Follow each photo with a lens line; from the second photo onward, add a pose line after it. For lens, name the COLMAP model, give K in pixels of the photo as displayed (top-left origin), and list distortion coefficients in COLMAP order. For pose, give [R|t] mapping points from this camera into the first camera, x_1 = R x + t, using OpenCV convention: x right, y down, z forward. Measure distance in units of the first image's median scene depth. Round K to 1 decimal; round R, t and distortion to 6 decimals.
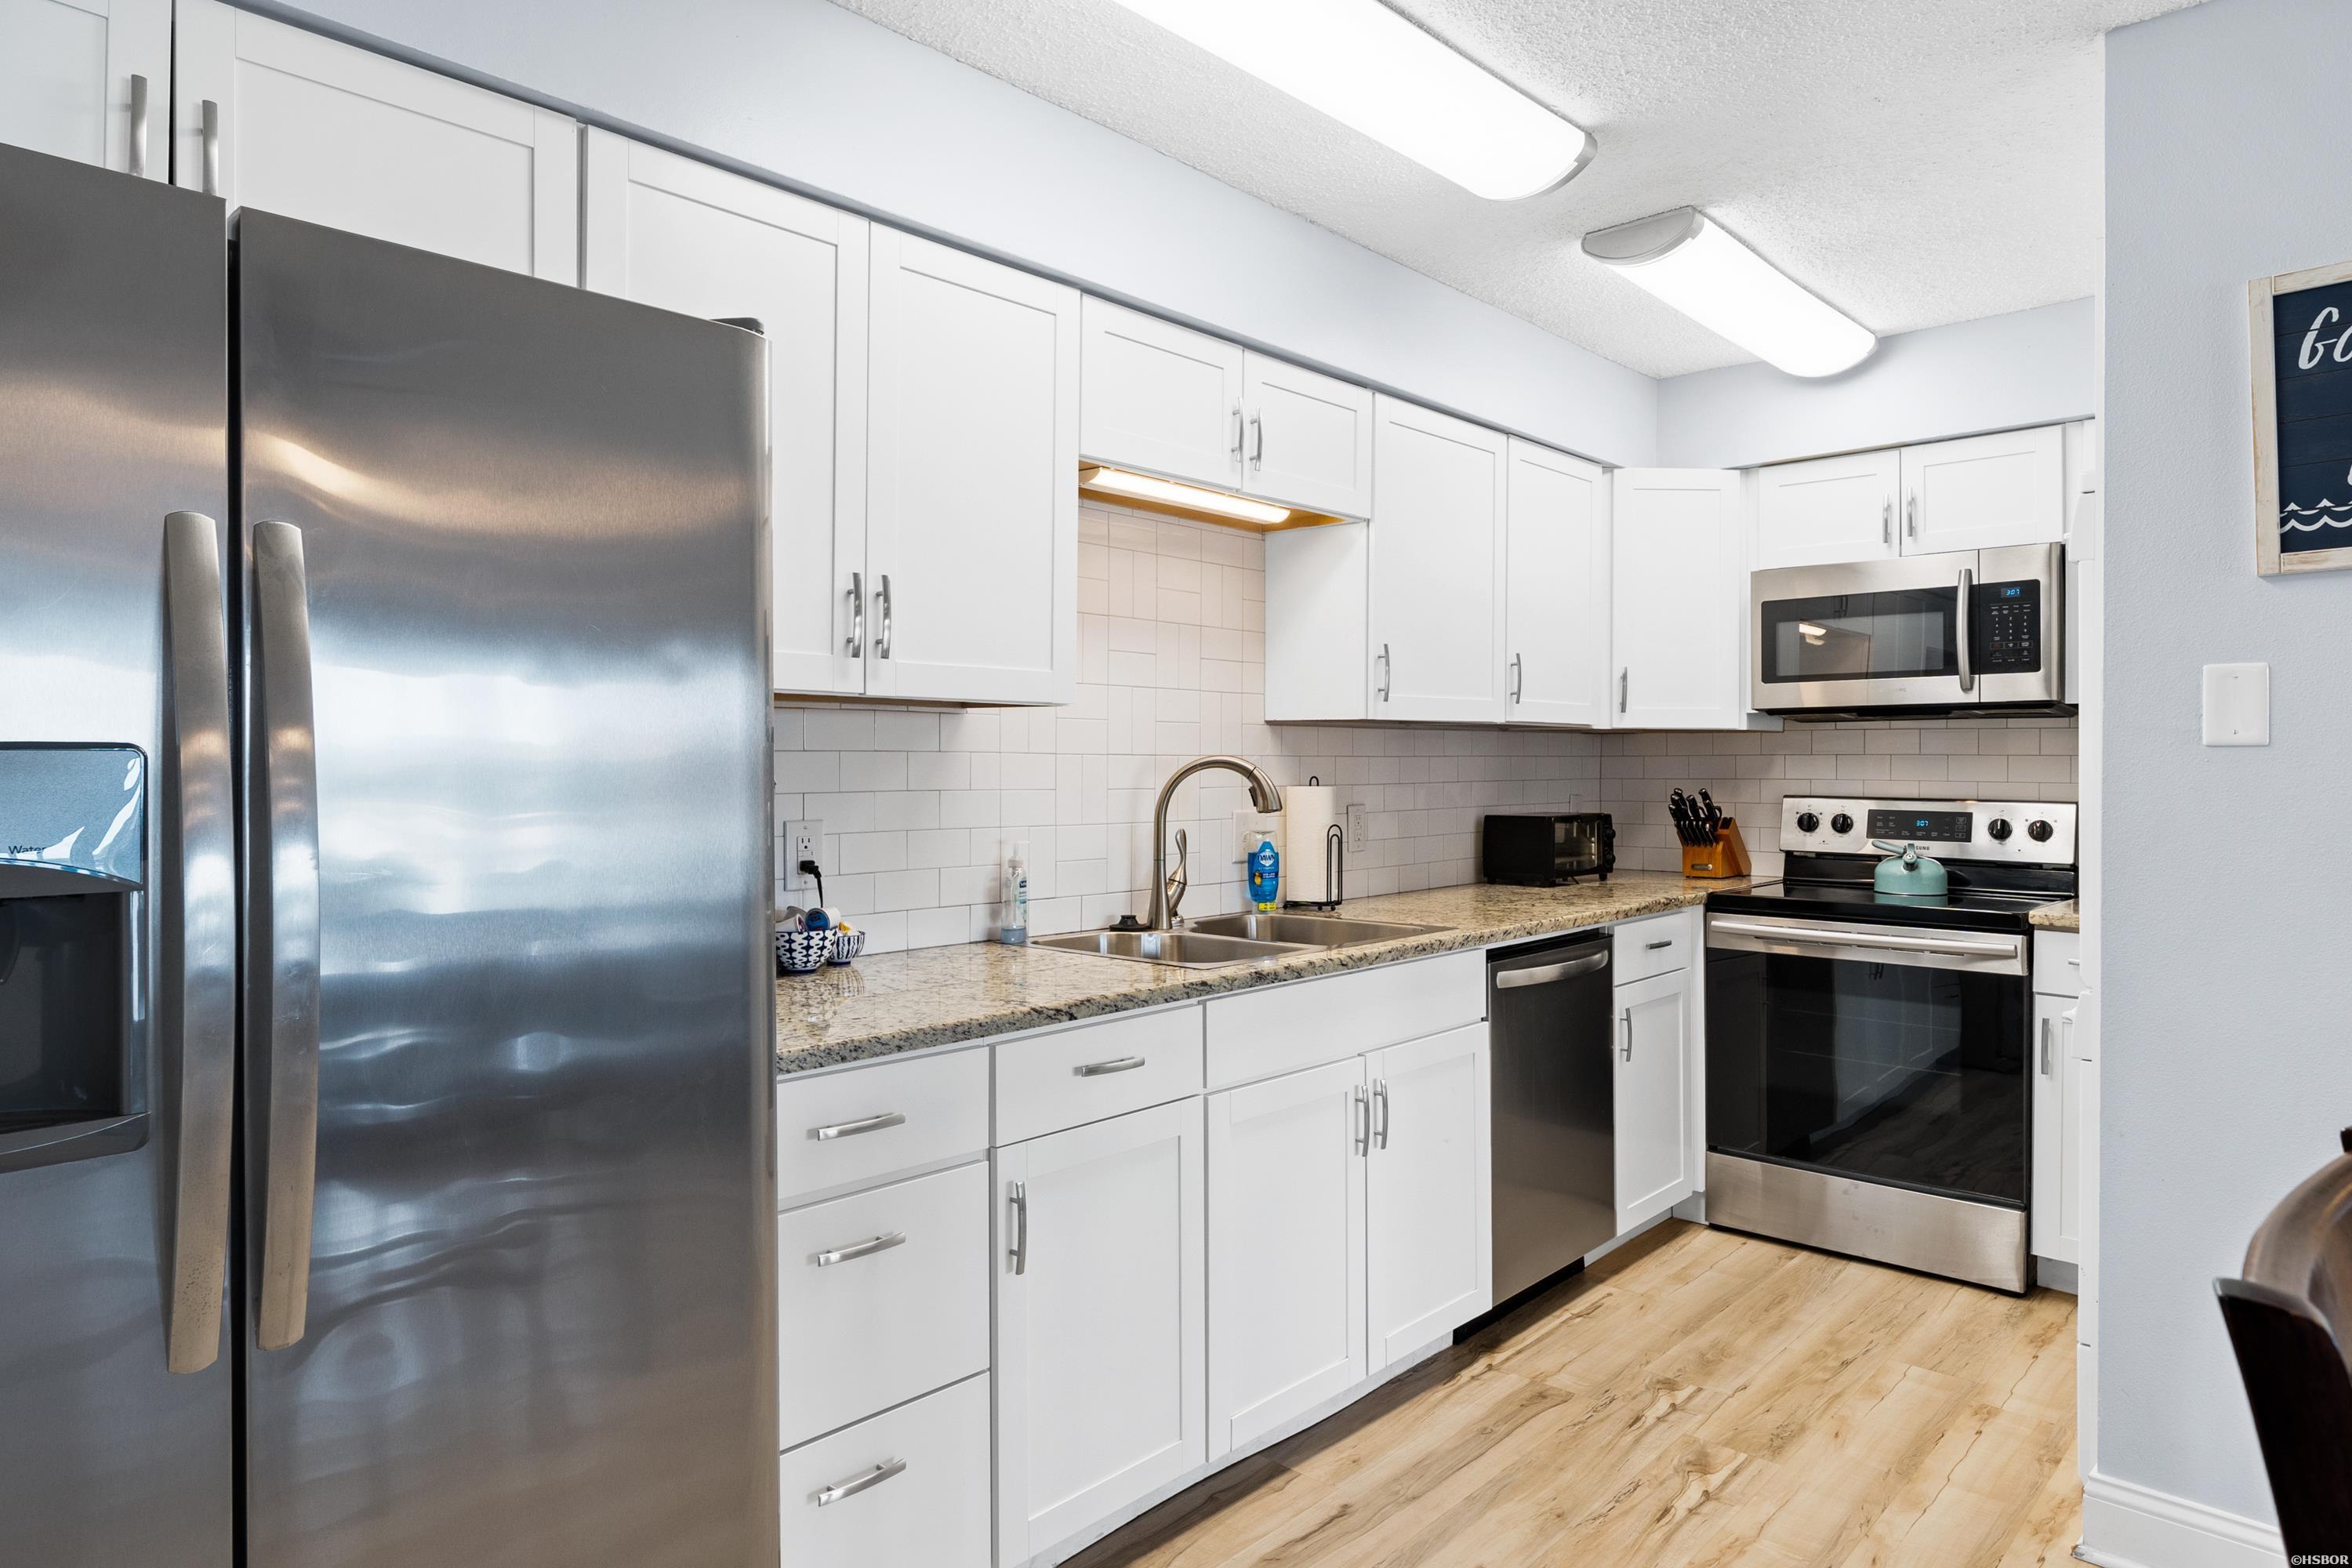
lens RADIAL K [[1385.2, 0, 1176.2], [0, 1385.2, 740.3], [0, 0, 1]] dist [0.001977, 0.000618]
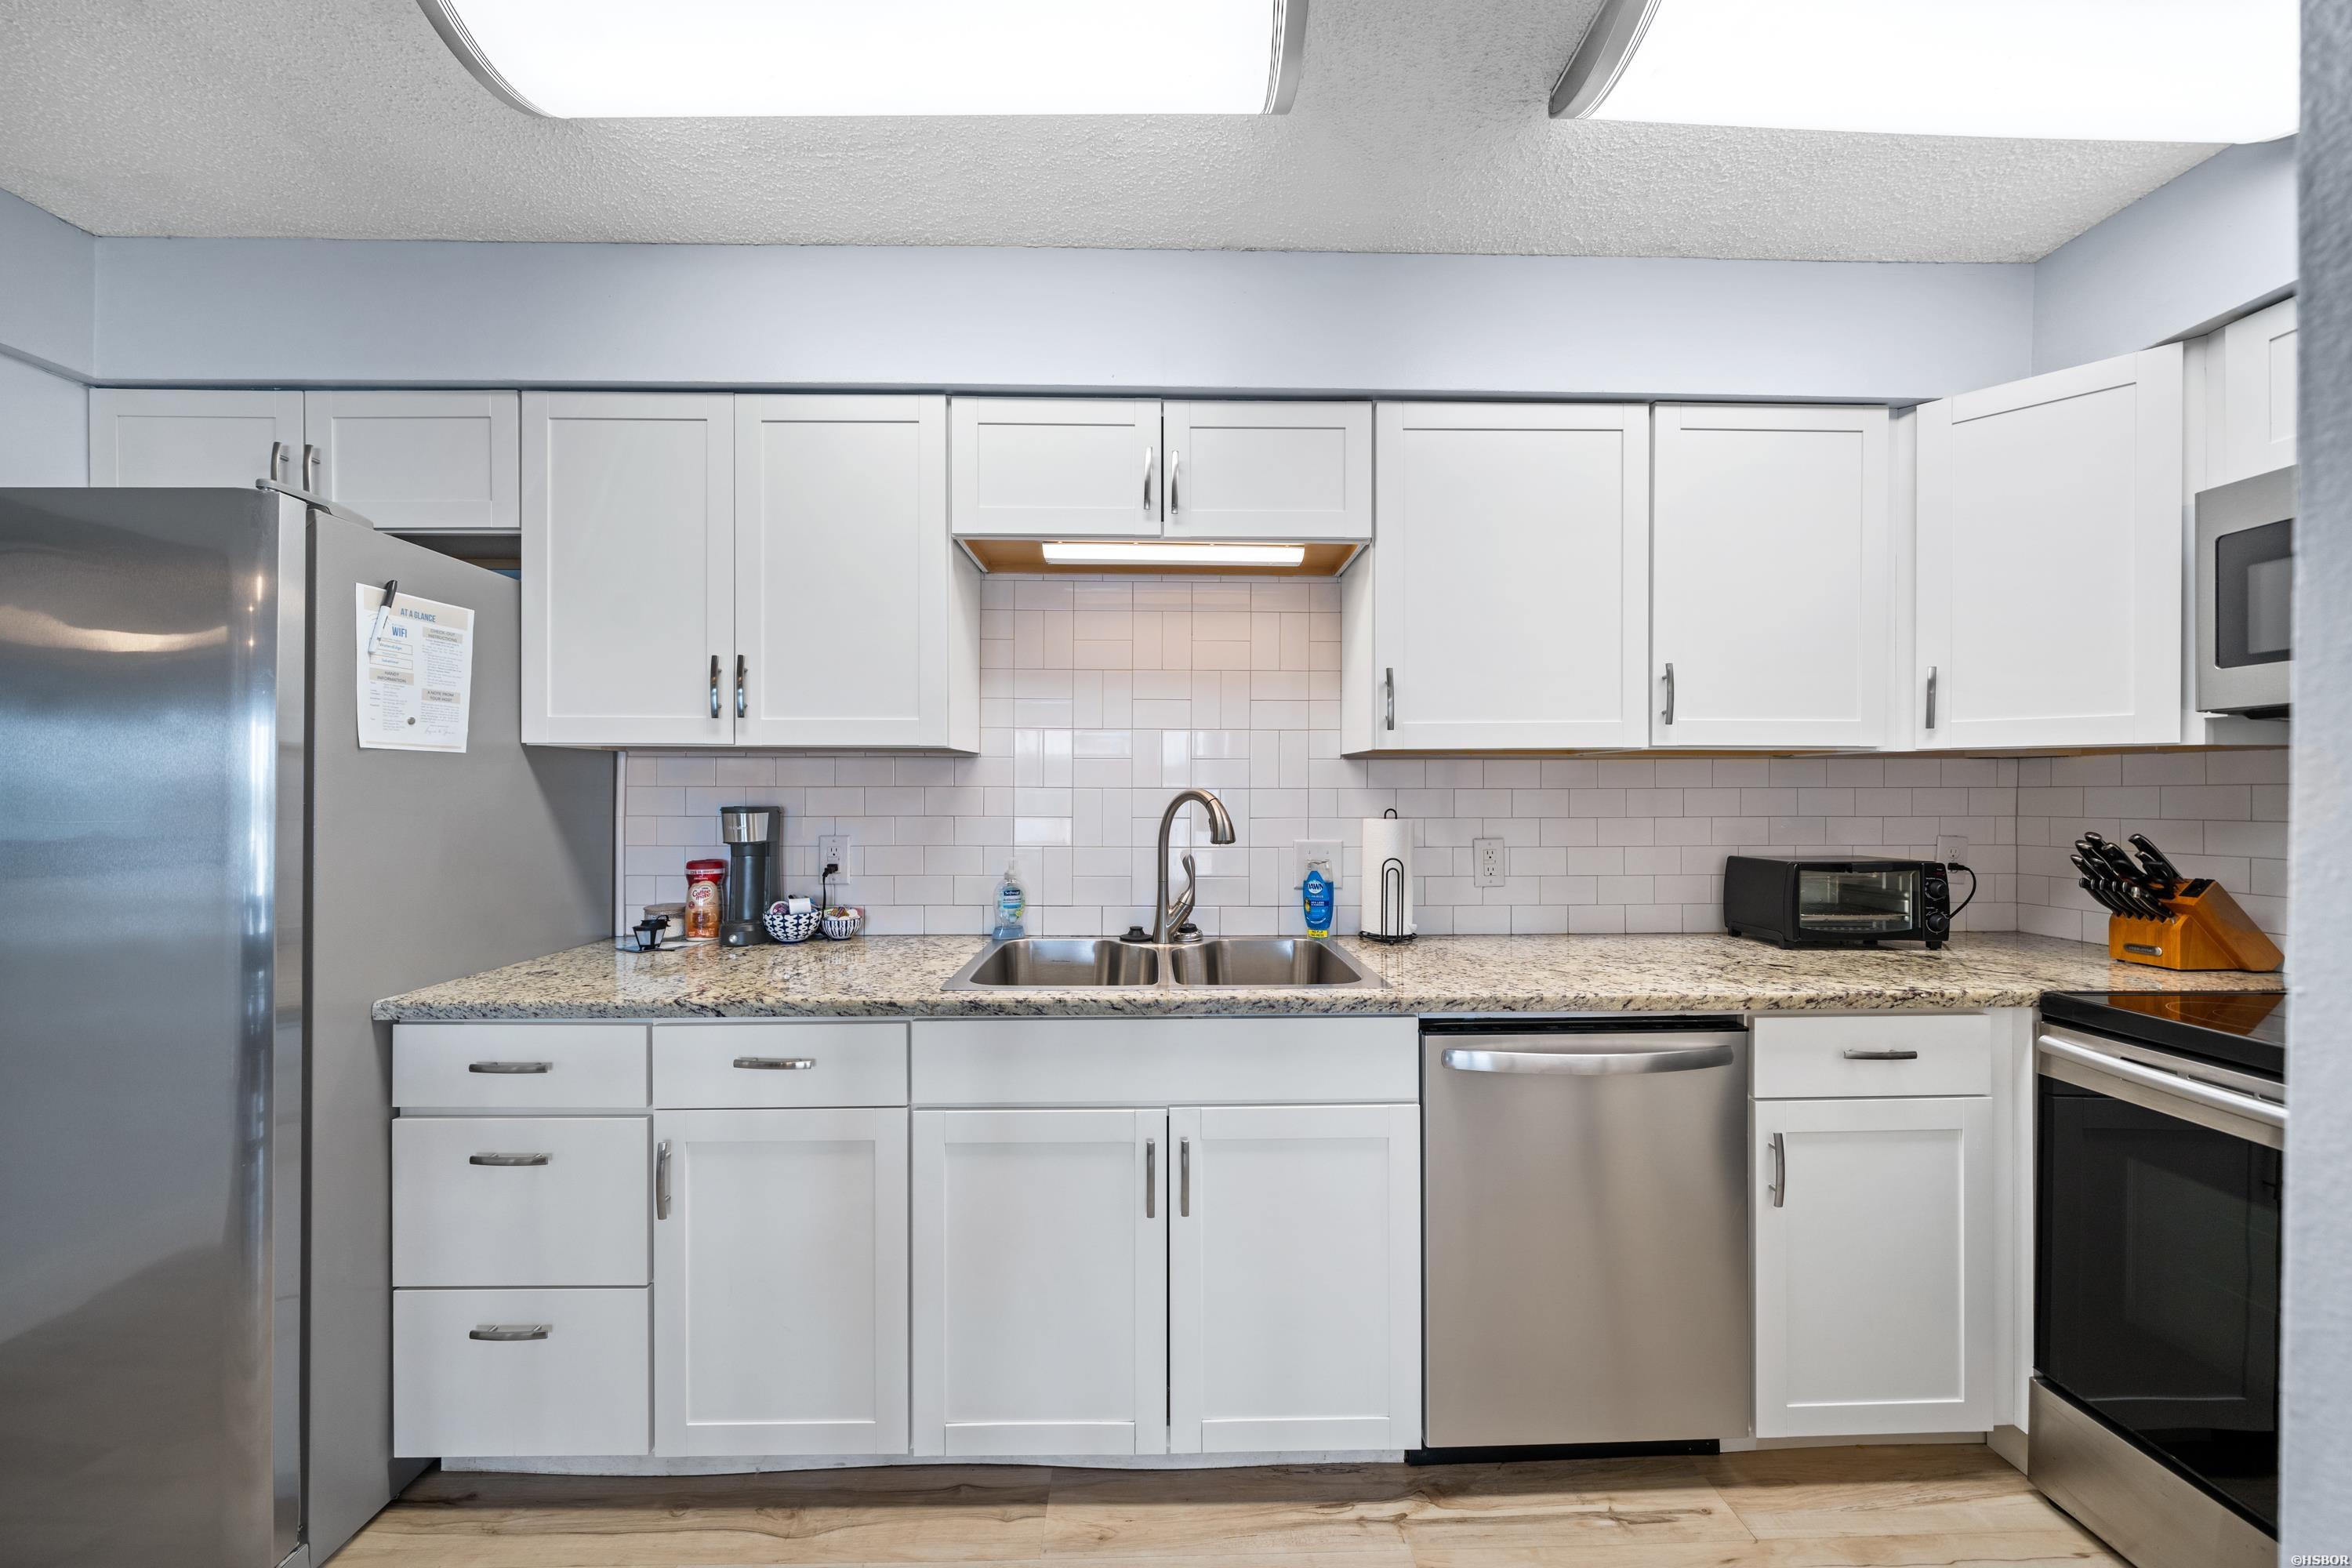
lens RADIAL K [[807.2, 0, 1176.0], [0, 807.2, 784.0], [0, 0, 1]] dist [-0.002681, -0.000219]
pose [[0.701674, -0.006571, -0.712468, 0.443644], [0.010905, 0.999939, 0.001517, 0.006064], [0.712414, -0.008834, 0.701703, 0.522696]]
